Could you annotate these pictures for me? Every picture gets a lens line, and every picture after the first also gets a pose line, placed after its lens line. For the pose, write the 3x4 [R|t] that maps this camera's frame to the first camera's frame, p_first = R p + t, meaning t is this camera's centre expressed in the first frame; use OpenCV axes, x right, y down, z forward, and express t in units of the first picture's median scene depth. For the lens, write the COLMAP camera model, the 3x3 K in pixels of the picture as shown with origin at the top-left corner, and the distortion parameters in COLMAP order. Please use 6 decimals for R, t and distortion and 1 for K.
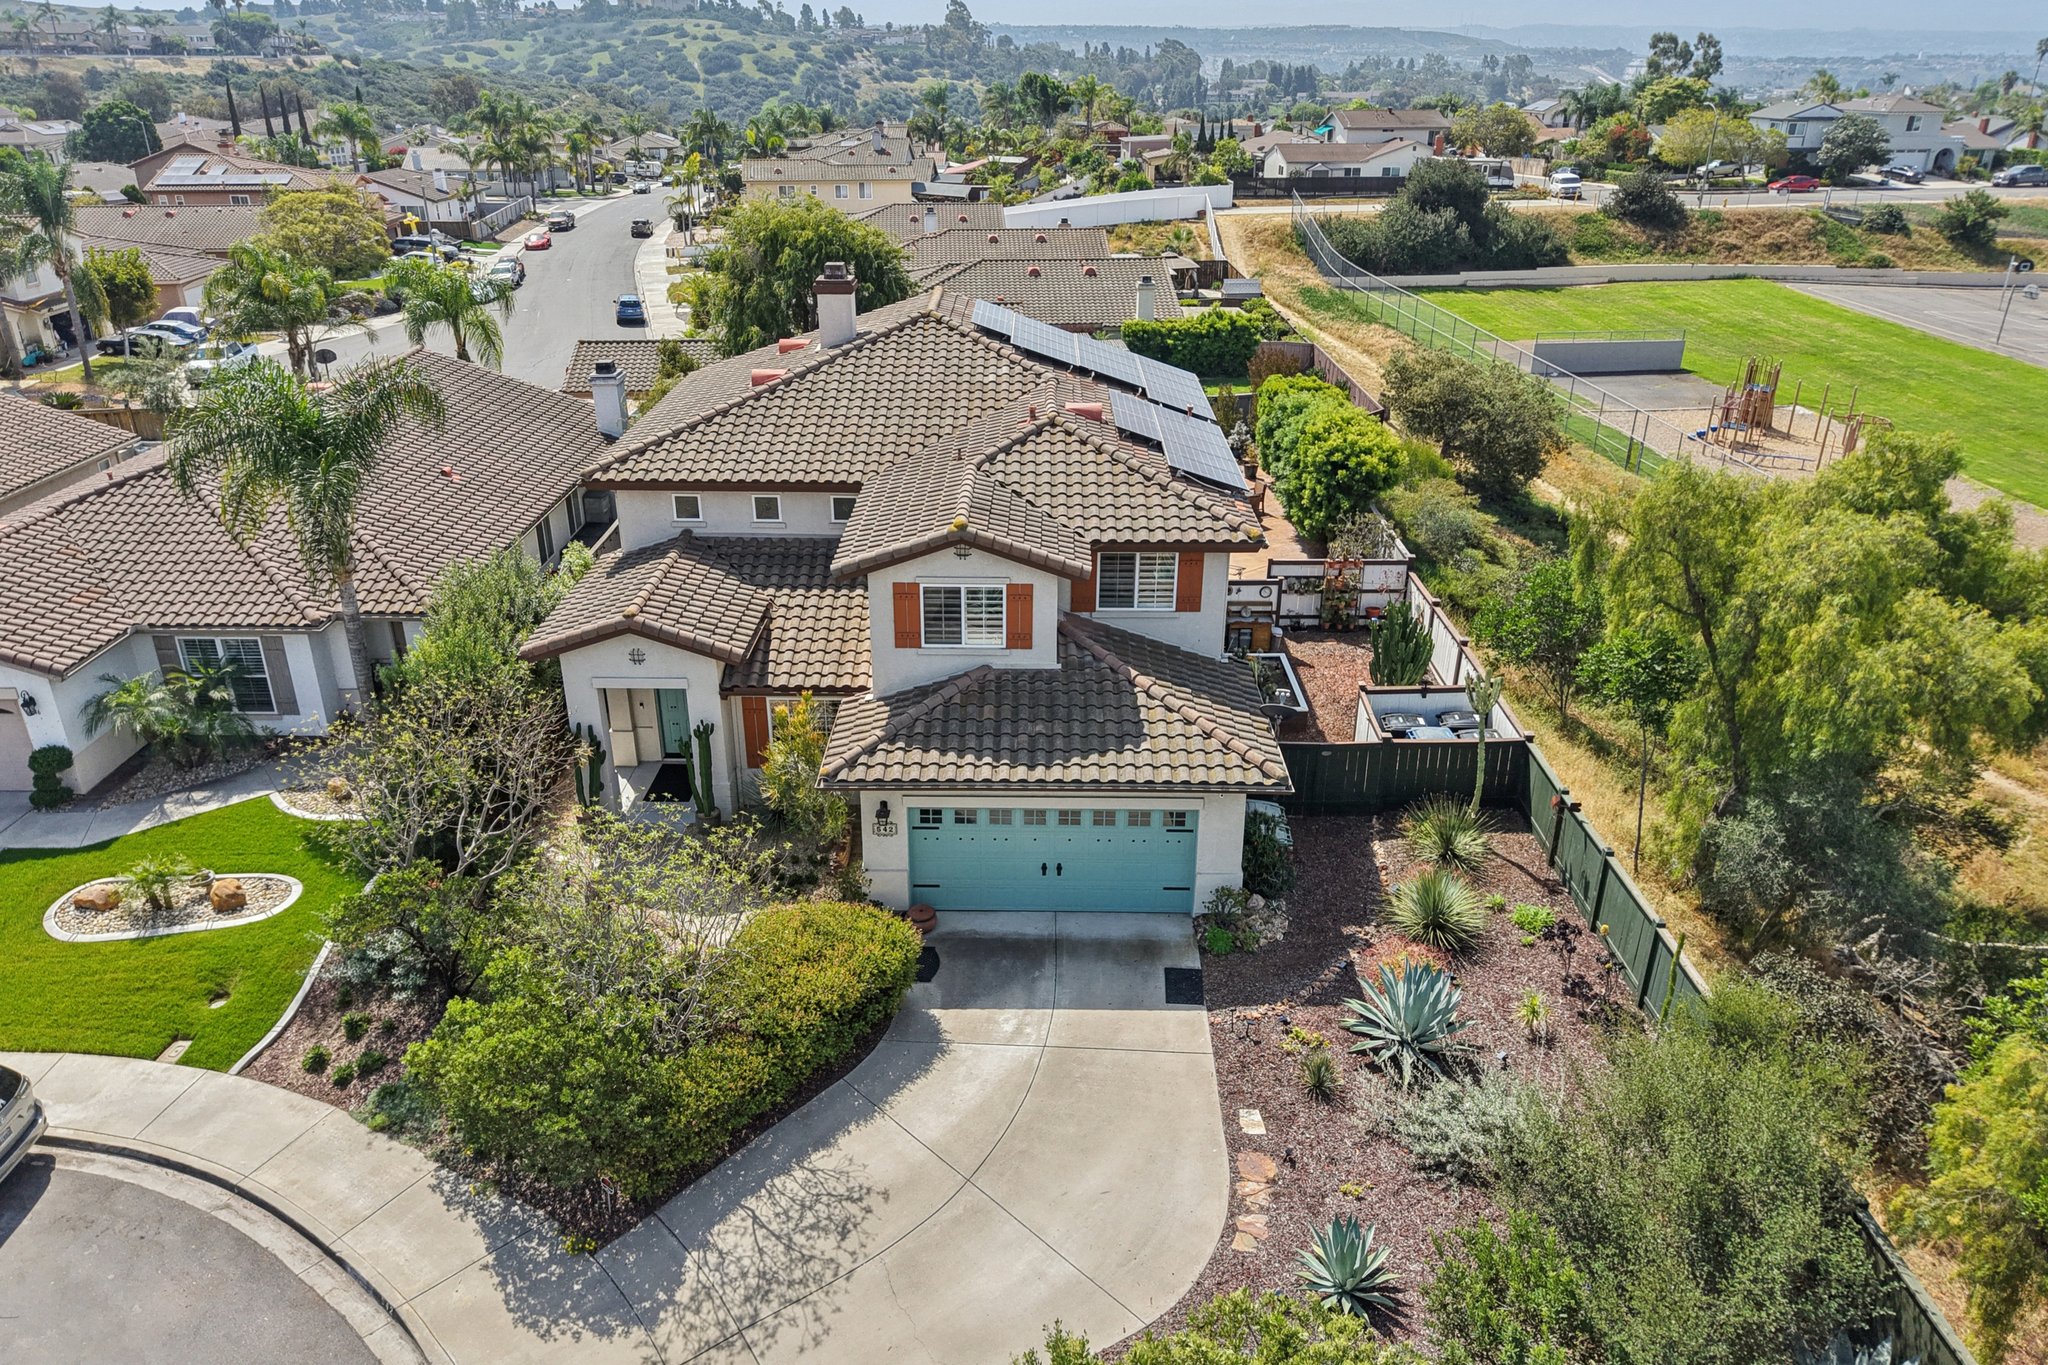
lens RADIAL K [[1398.5, 0, 1027.9], [0, 1398.5, 650.3], [0, 0, 1]] dist [0.013307, -0.001714]
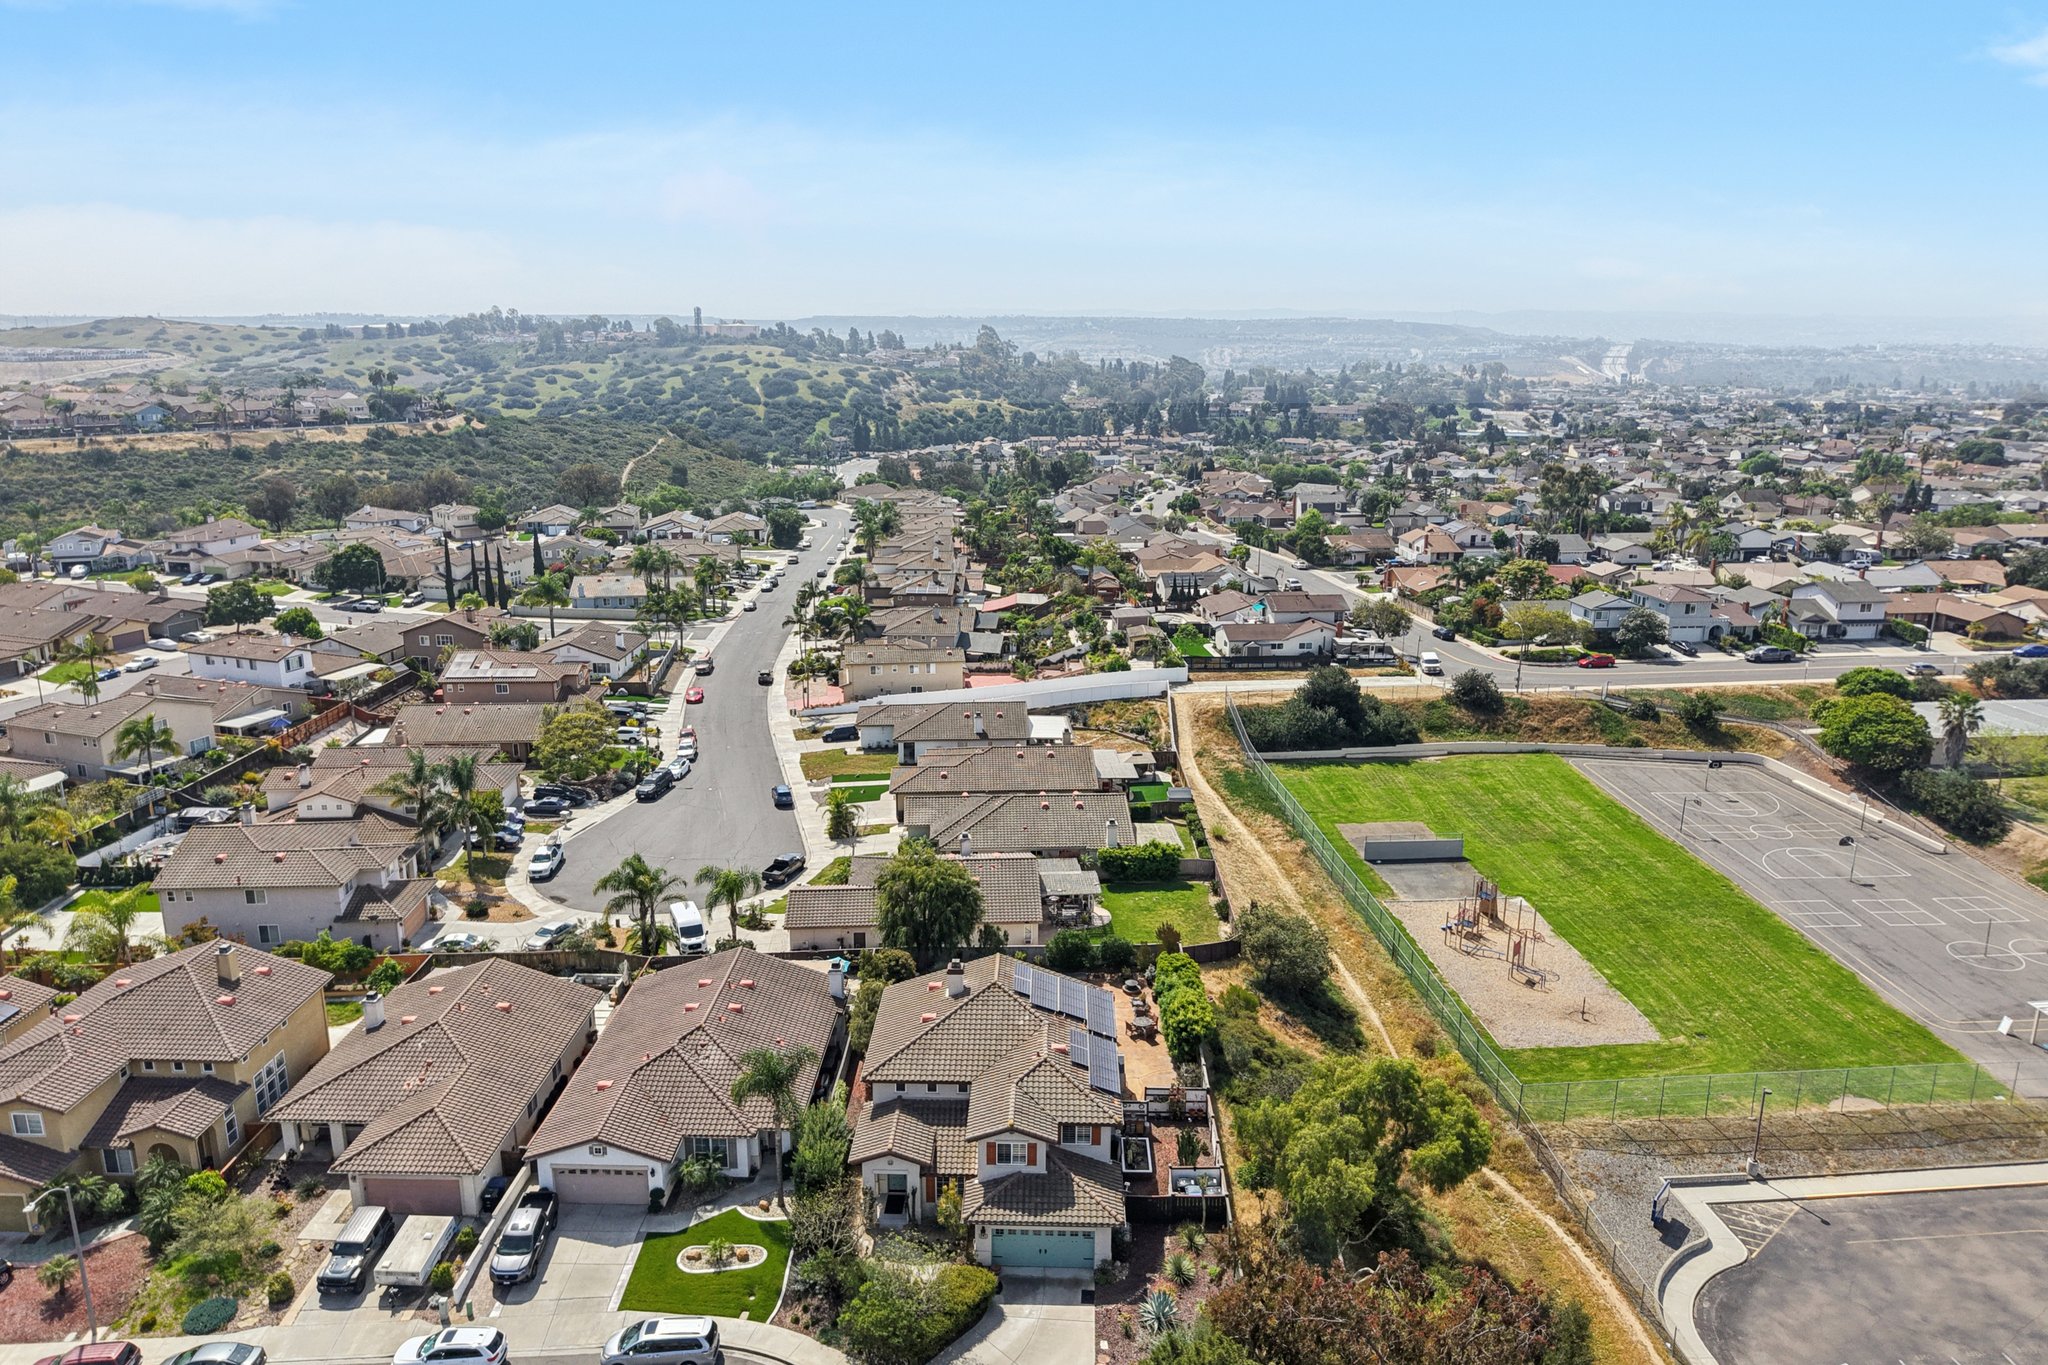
lens RADIAL K [[1404.0, 0, 1024.0], [0, 1404.0, 682.5], [0, 0, 1]] dist [0.010768, -0.000126]
pose [[0.999818, 0.005951, -0.018128, 0.022265], [-0.008402, 0.990357, -0.138286, -0.533897], [0.017130, 0.138413, 0.990226, -1.788795]]
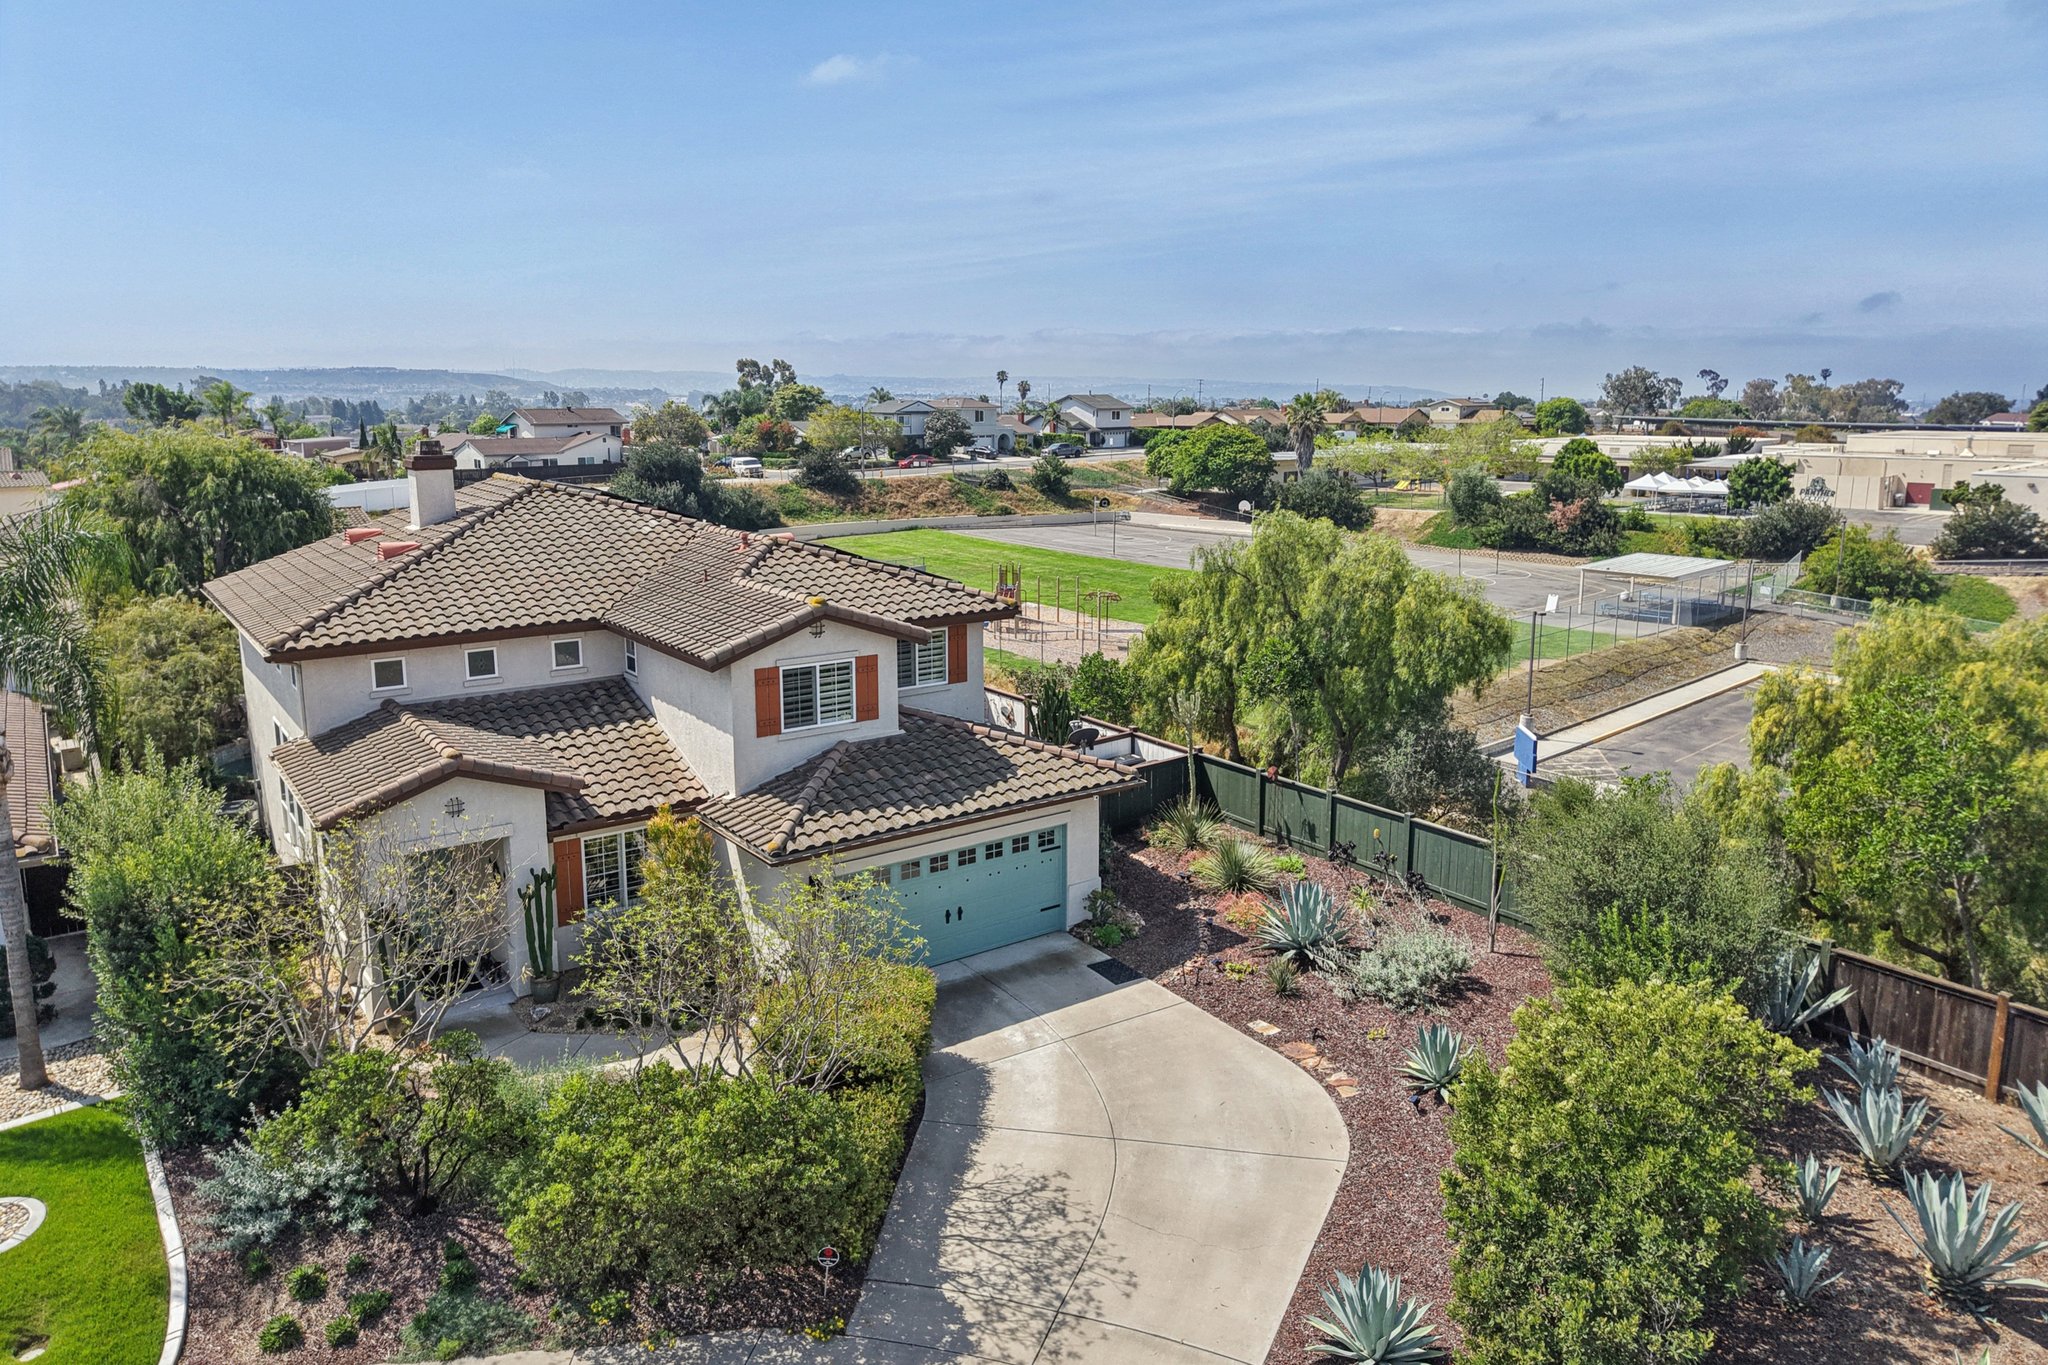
lens RADIAL K [[1375.2, 0, 1024.0], [0, 1375.2, 682.5], [0, 0, 1]] dist [0.073483, -0.121504]
pose [[0.806504, -0.127028, 0.577421, -0.474287], [0.238940, 0.963365, -0.121804, 0.117883], [-0.540795, 0.236204, 0.807310, 0.092018]]
